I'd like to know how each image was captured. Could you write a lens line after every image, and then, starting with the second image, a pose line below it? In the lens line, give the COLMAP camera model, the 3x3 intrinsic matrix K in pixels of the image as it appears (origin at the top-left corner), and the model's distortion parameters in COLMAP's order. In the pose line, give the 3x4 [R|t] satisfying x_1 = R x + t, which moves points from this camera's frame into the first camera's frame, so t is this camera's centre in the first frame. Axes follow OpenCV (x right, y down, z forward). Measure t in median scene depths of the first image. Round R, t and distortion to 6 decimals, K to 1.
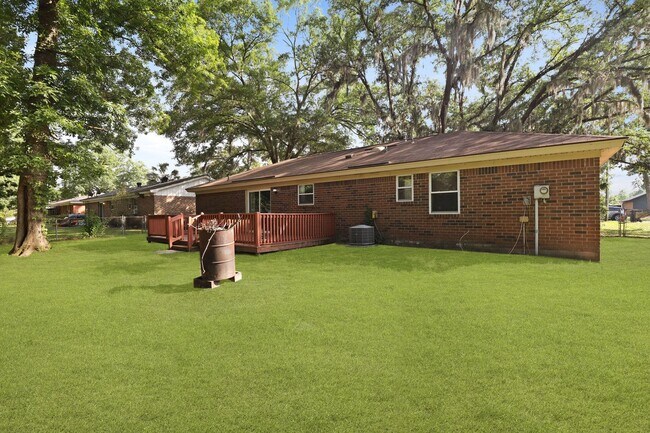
lens RADIAL K [[307.9, 0, 336.0], [0, 307.9, 215.9], [0, 0, 1]] dist [-0.042662, -0.000628]
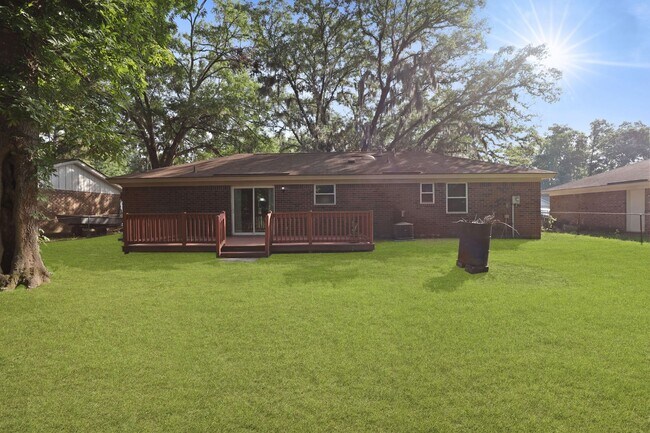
lens RADIAL K [[298.8, 0, 325.0], [0, 298.8, 216.5], [0, 0, 1]] dist [-0.031729, 0.000668]
pose [[0.801081, -0.003128, 0.598548, -0.903559], [0.004641, 0.999989, -0.000986, 0.007383], [-0.598538, 0.003568, 0.801086, 0.255936]]
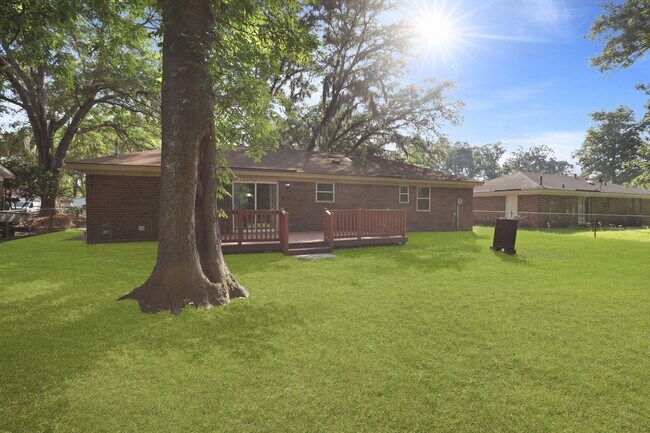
lens RADIAL K [[298.8, 0, 325.0], [0, 298.8, 216.5], [0, 0, 1]] dist [-0.031729, 0.000668]
pose [[0.494288, -0.010554, 0.869234, -1.313968], [-0.000676, 0.999921, 0.012525, 0.003283], [-0.869298, -0.006778, 0.494242, 0.620088]]
